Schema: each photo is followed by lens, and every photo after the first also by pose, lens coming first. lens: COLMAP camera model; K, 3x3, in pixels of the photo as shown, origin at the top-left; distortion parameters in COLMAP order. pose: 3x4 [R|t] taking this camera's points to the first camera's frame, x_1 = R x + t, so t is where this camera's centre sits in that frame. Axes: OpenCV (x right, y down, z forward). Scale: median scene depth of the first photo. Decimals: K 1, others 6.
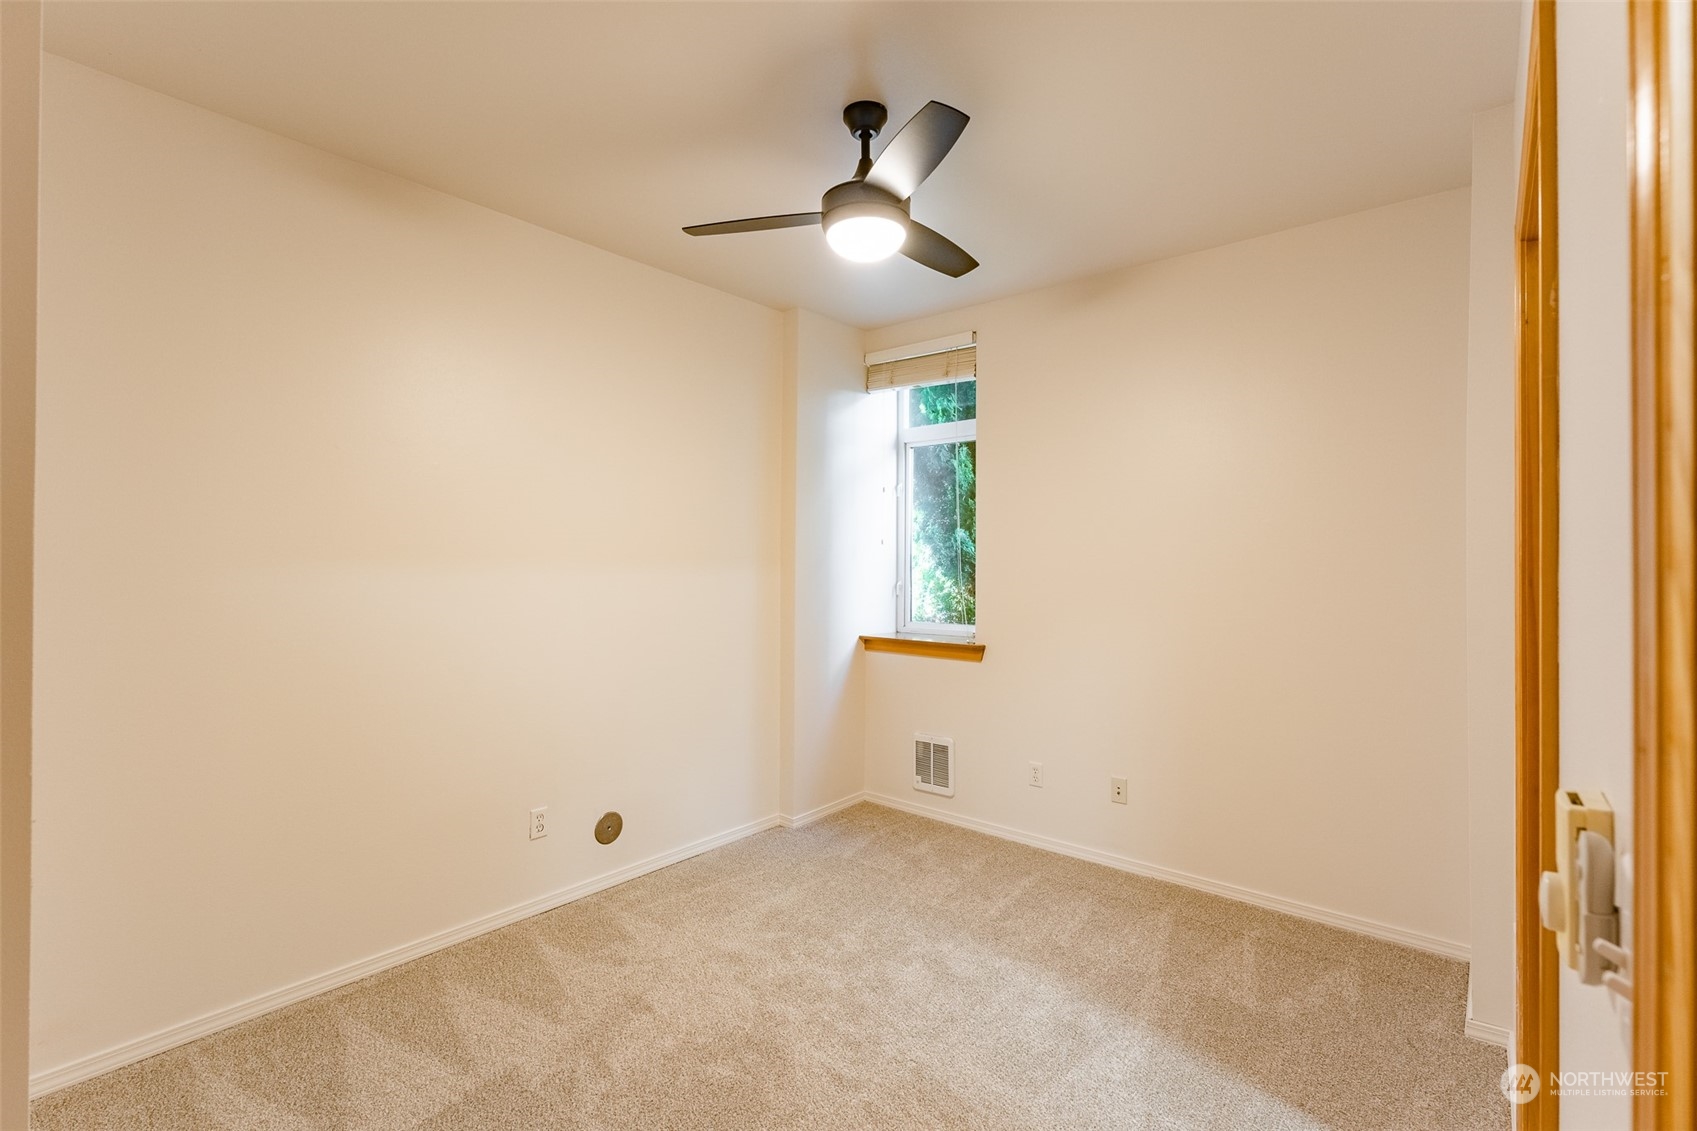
lens RADIAL K [[766.9, 0, 843.0], [0, 766.9, 573.2], [0, 0, 1]] dist [0.000304, -0.000029]
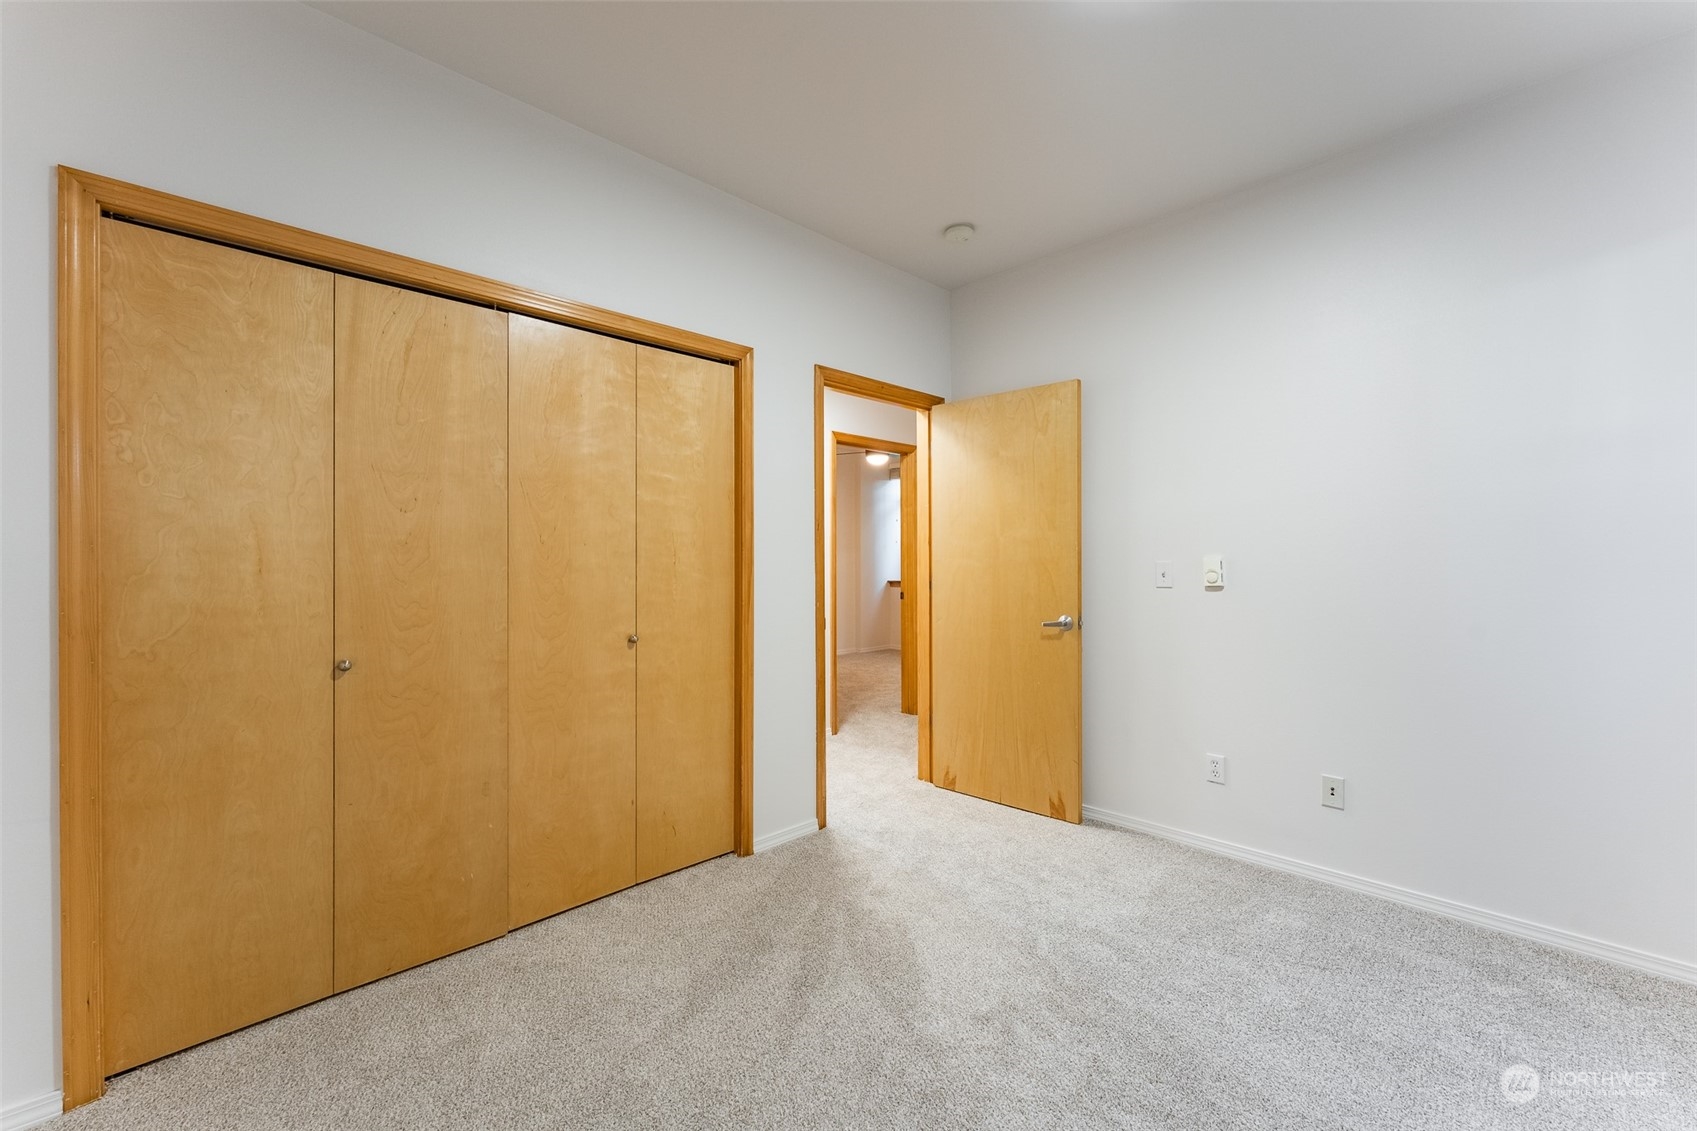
lens RADIAL K [[685.7, 0, 848.5], [0, 685.7, 565.5], [0, 0, 1]] dist [0.004028, 0.000260]
pose [[0.995545, -0.013373, -0.093337, 0.104946], [0.012214, 0.999841, -0.012971, 0.063883], [0.093496, 0.011774, 0.995550, -1.218538]]
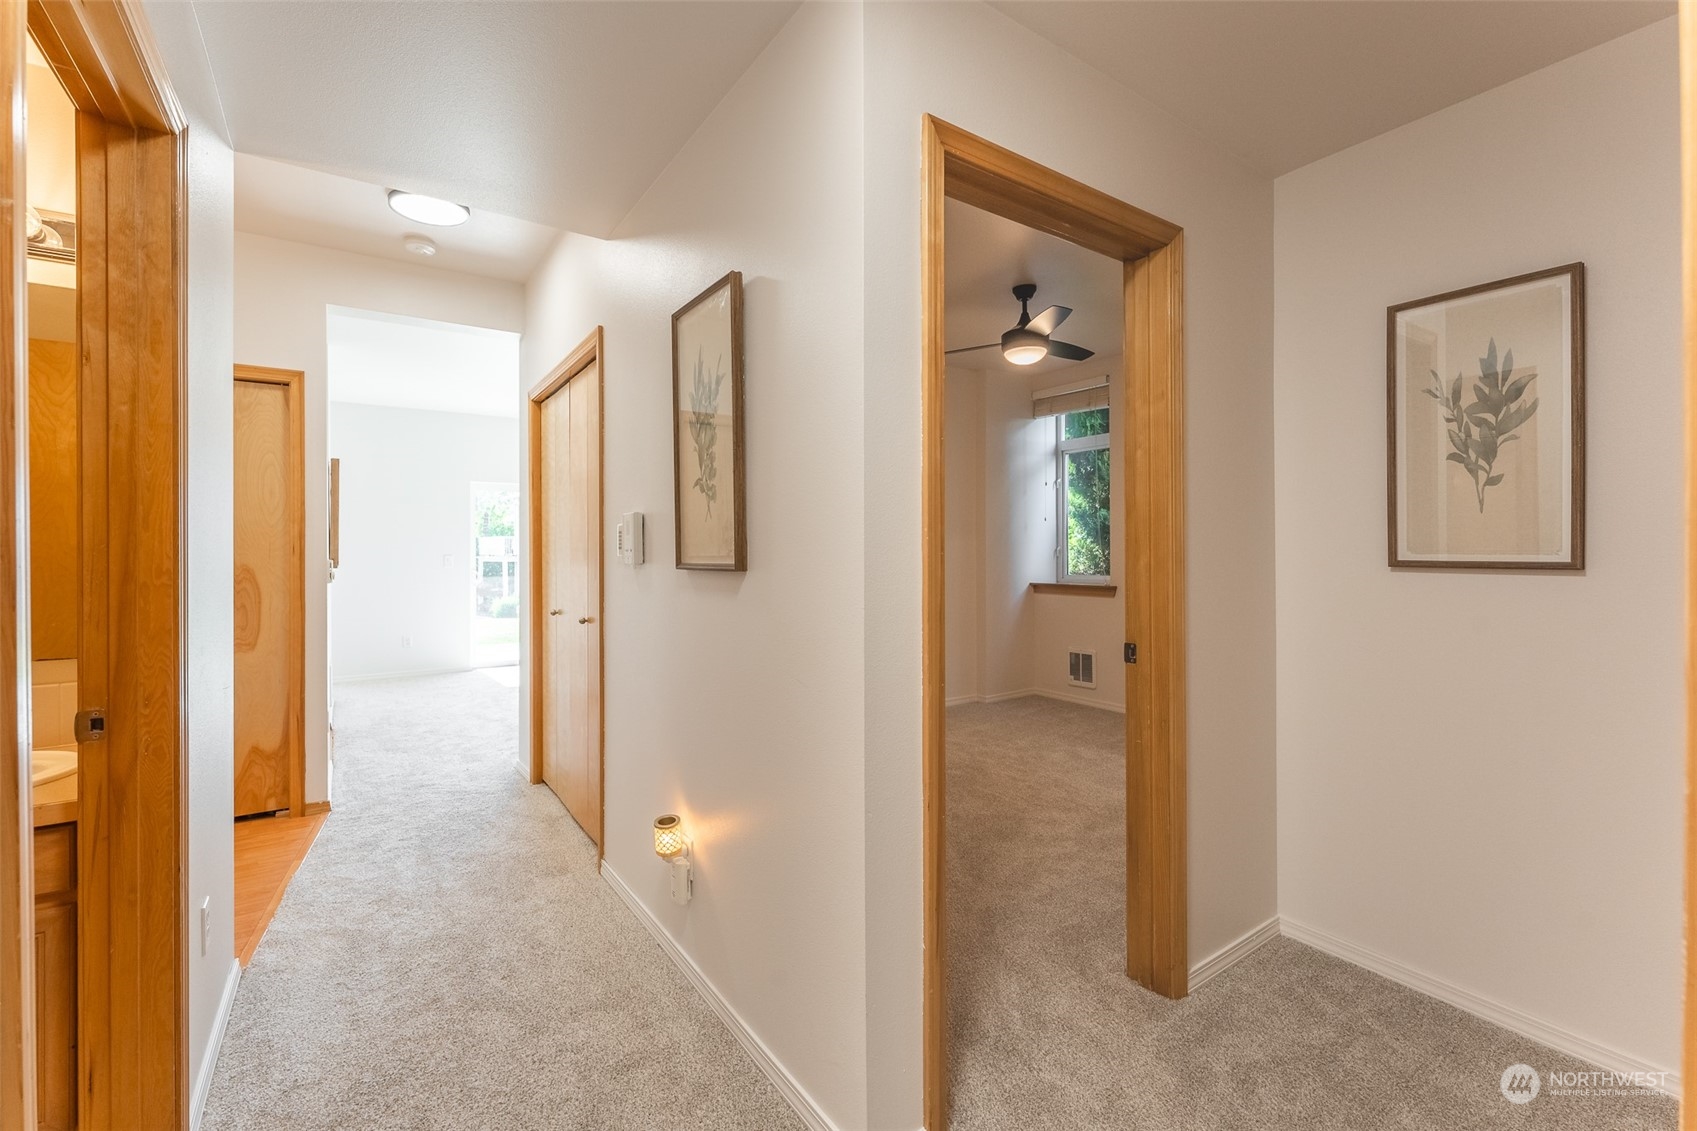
lens RADIAL K [[685.7, 0, 848.5], [0, 685.7, 565.5], [0, 0, 1]] dist [0.004028, 0.000260]
pose [[0.968431, -0.007766, -0.249162, 0.012554], [0.008939, 0.999954, 0.003579, 0.042461], [0.249123, -0.005693, 0.968455, -0.394656]]
